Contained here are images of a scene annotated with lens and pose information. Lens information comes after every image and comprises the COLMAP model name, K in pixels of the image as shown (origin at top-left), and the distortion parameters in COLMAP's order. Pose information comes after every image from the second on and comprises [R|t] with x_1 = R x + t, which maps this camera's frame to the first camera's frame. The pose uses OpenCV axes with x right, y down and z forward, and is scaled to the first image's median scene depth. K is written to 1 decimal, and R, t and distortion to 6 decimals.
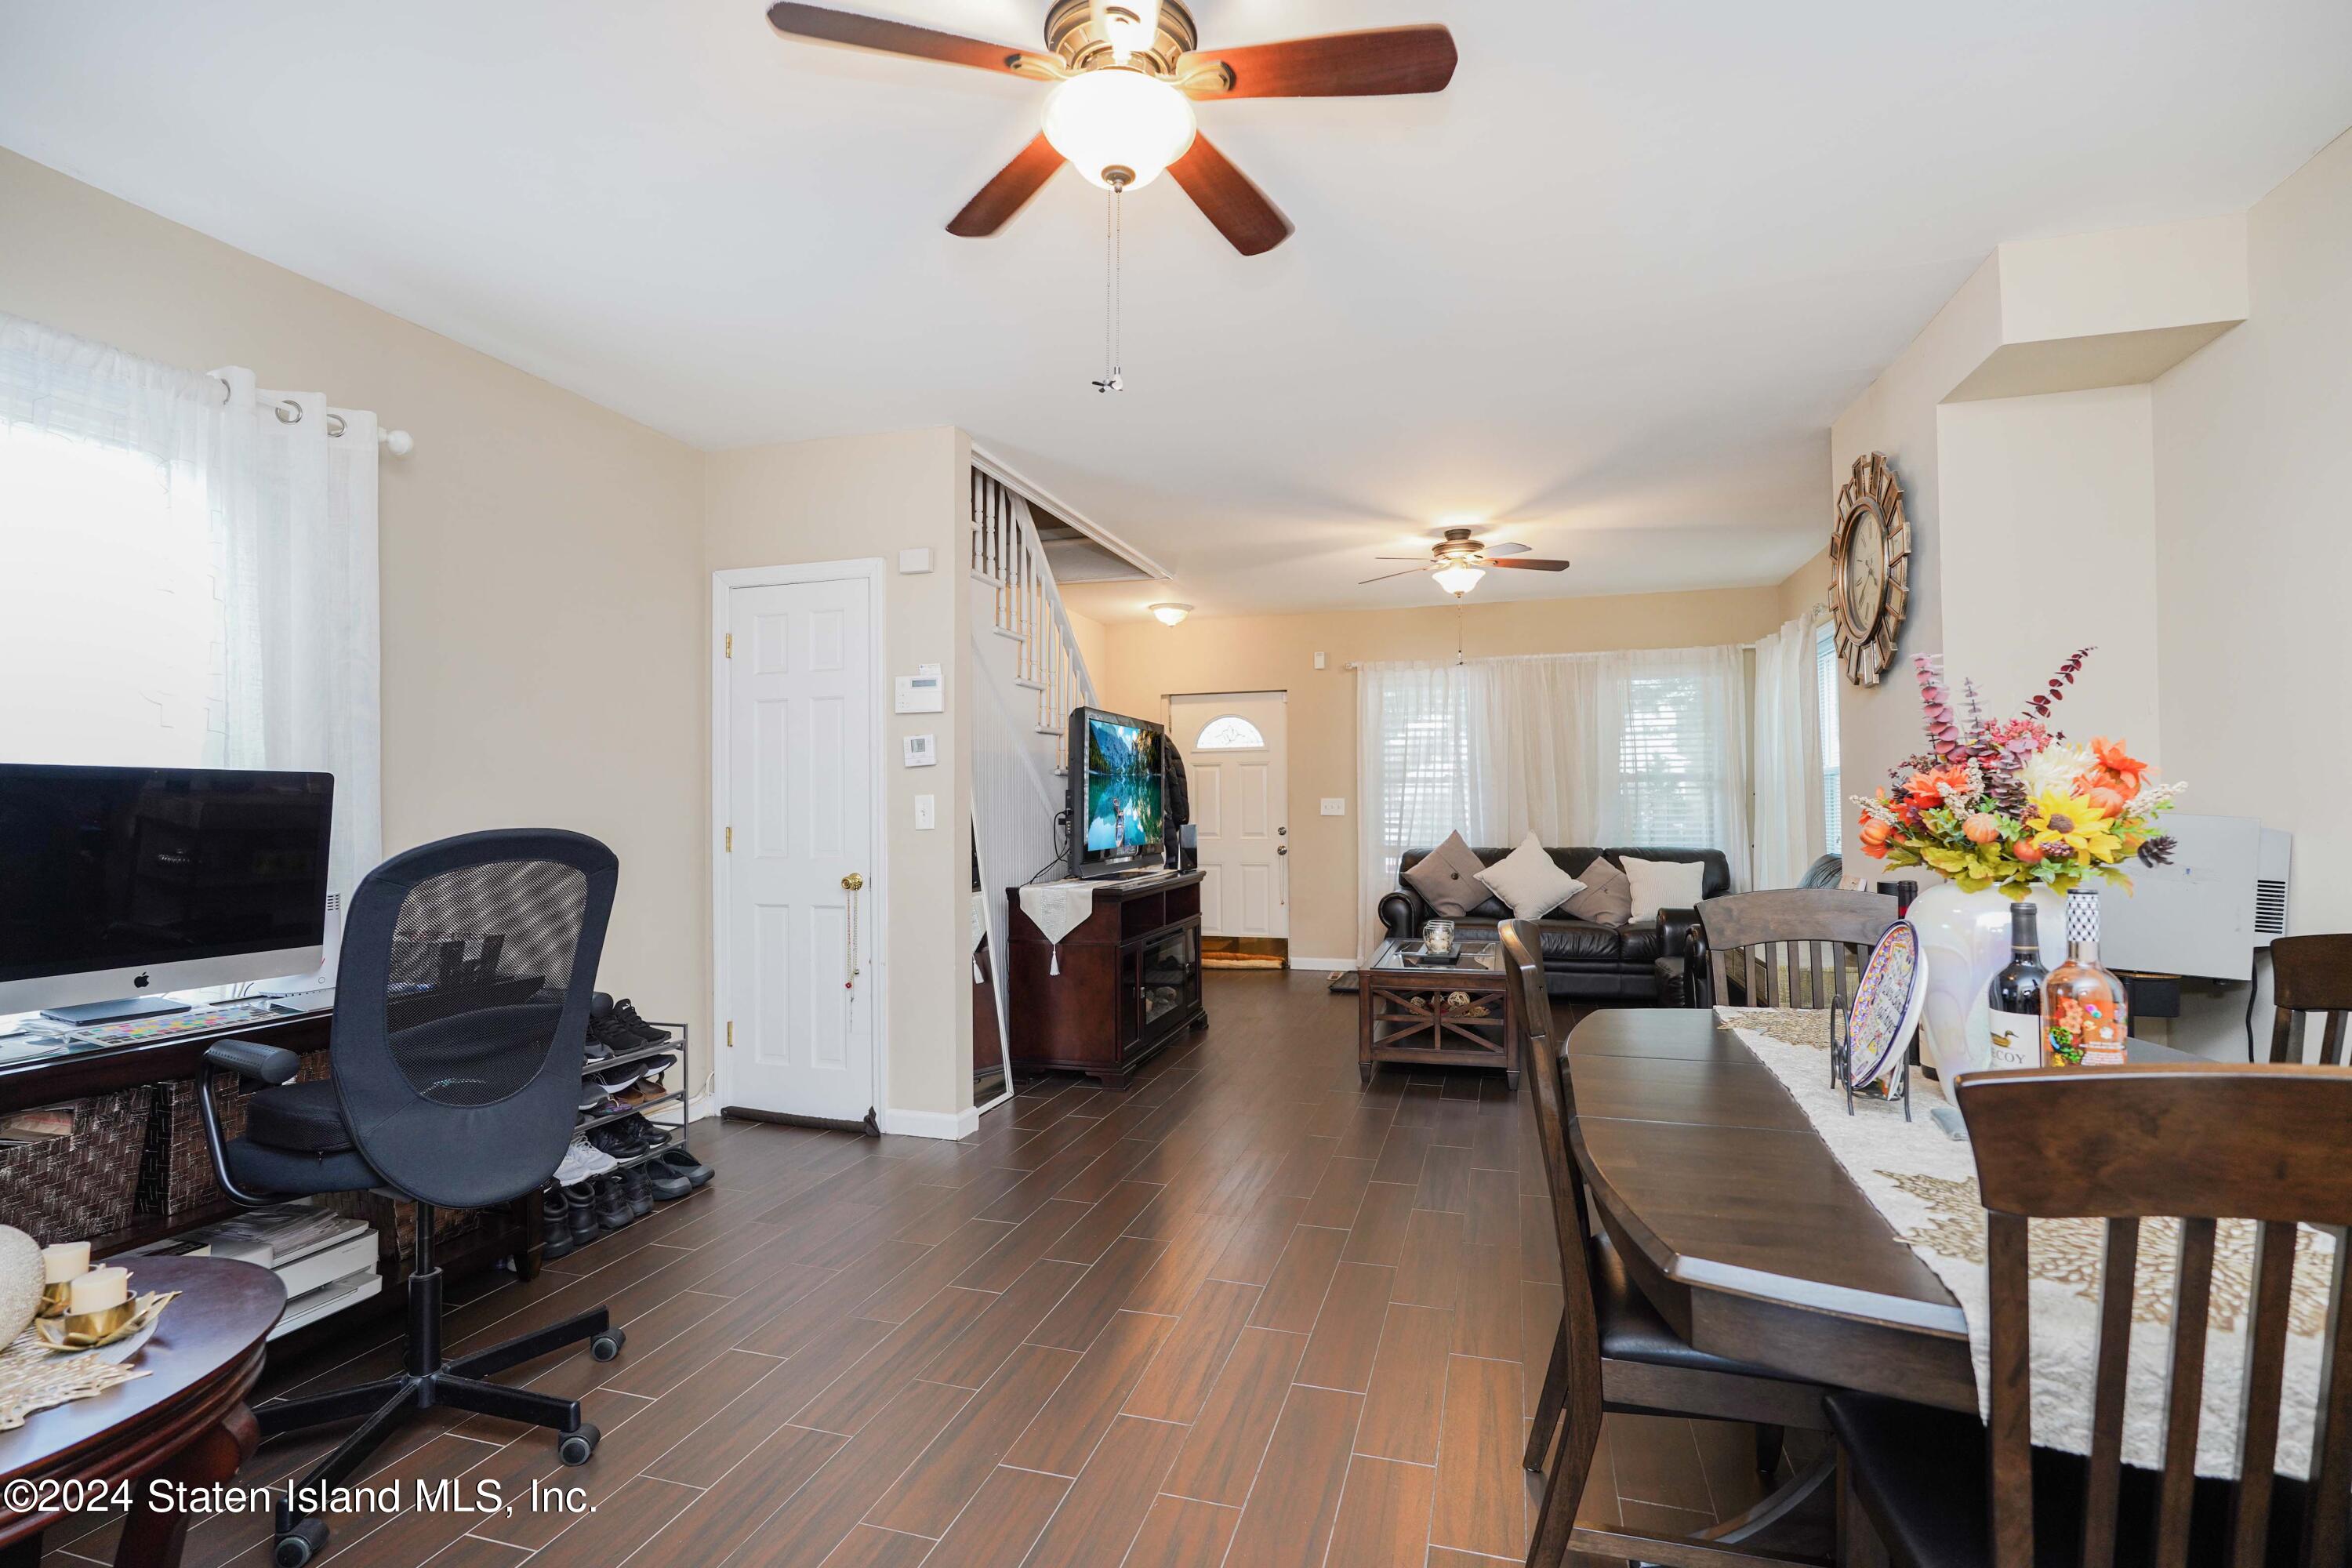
lens RADIAL K [[1050.4, 0, 1230.9], [0, 1050.4, 793.8], [0, 0, 1]] dist [-0.014689, 0.004812]
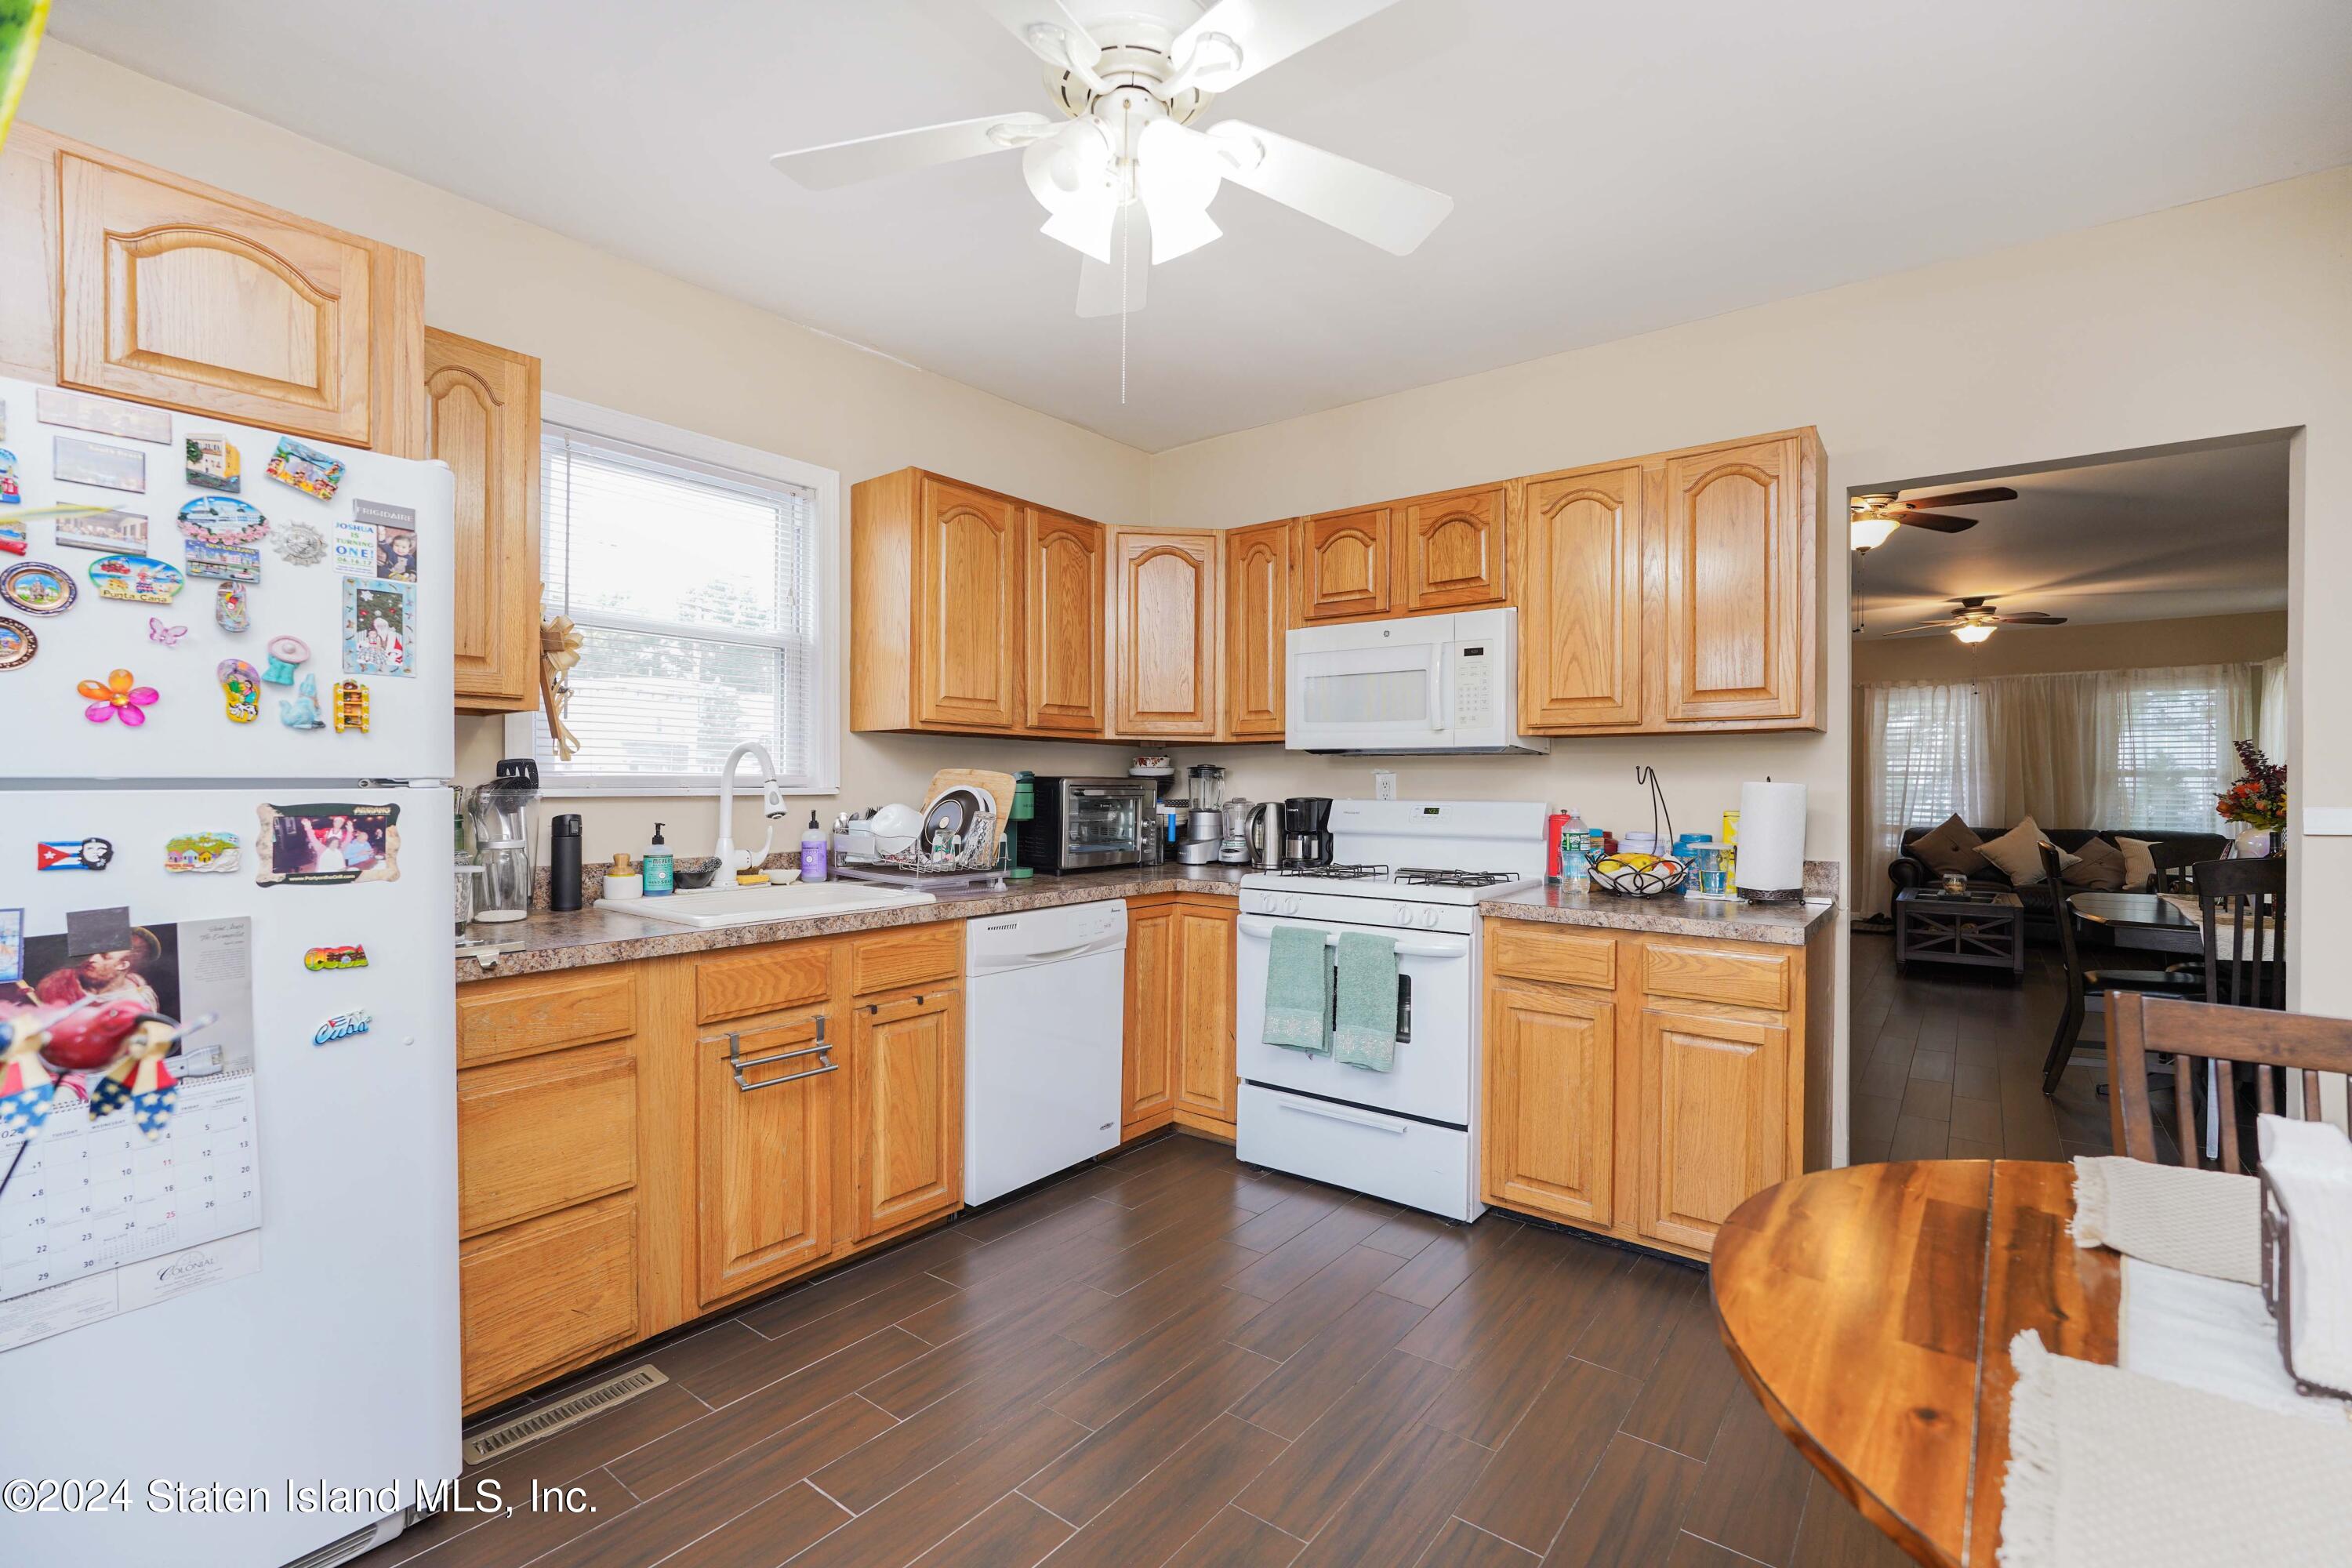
lens RADIAL K [[1050.4, 0, 1181.0], [0, 1050.4, 788.0], [0, 0, 1]] dist [-0.014689, 0.004812]
pose [[0.925205, 0.012706, -0.379254, -0.181259], [-0.008147, 0.999874, 0.013624, -0.005761], [0.379379, -0.009515, 0.925192, -0.544077]]
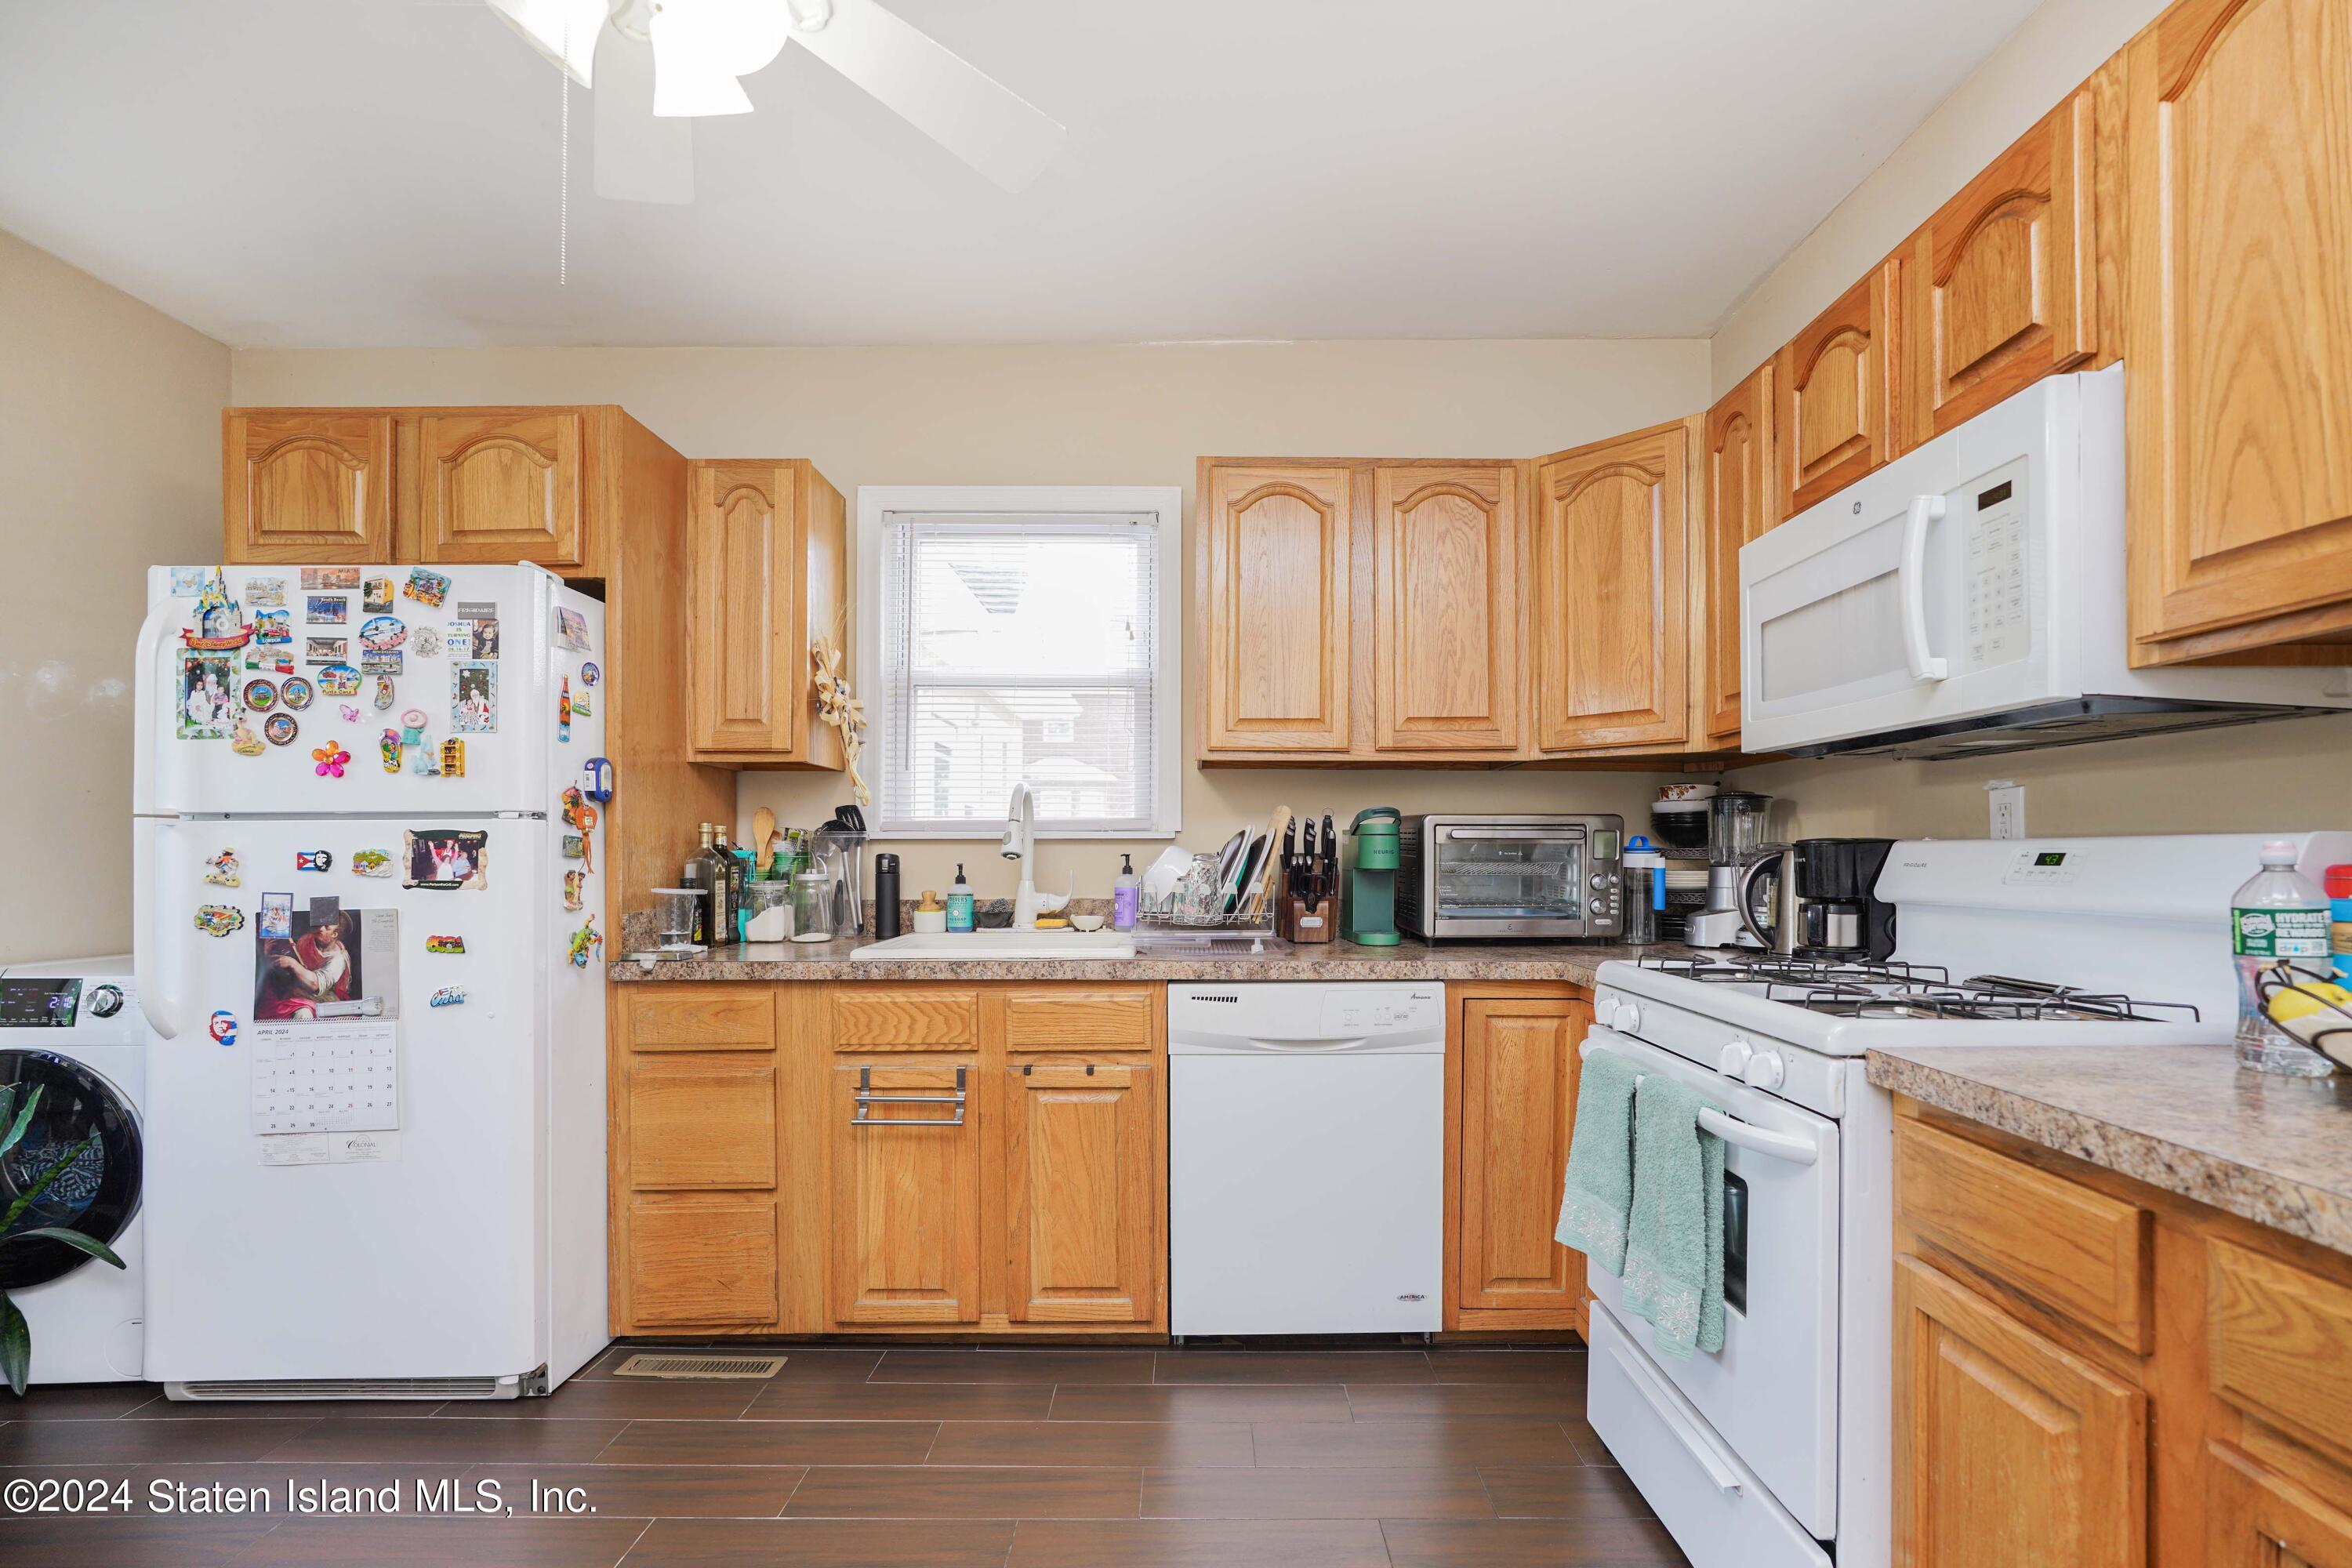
lens RADIAL K [[1050.4, 0, 1163.0], [0, 1050.4, 850.4], [0, 0, 1]] dist [-0.014689, 0.004812]
pose [[0.266632, 0.005385, -0.963783, 0.697891], [0.003822, 0.999971, 0.006645, 0.111225], [0.963791, -0.005456, 0.266604, 1.855812]]
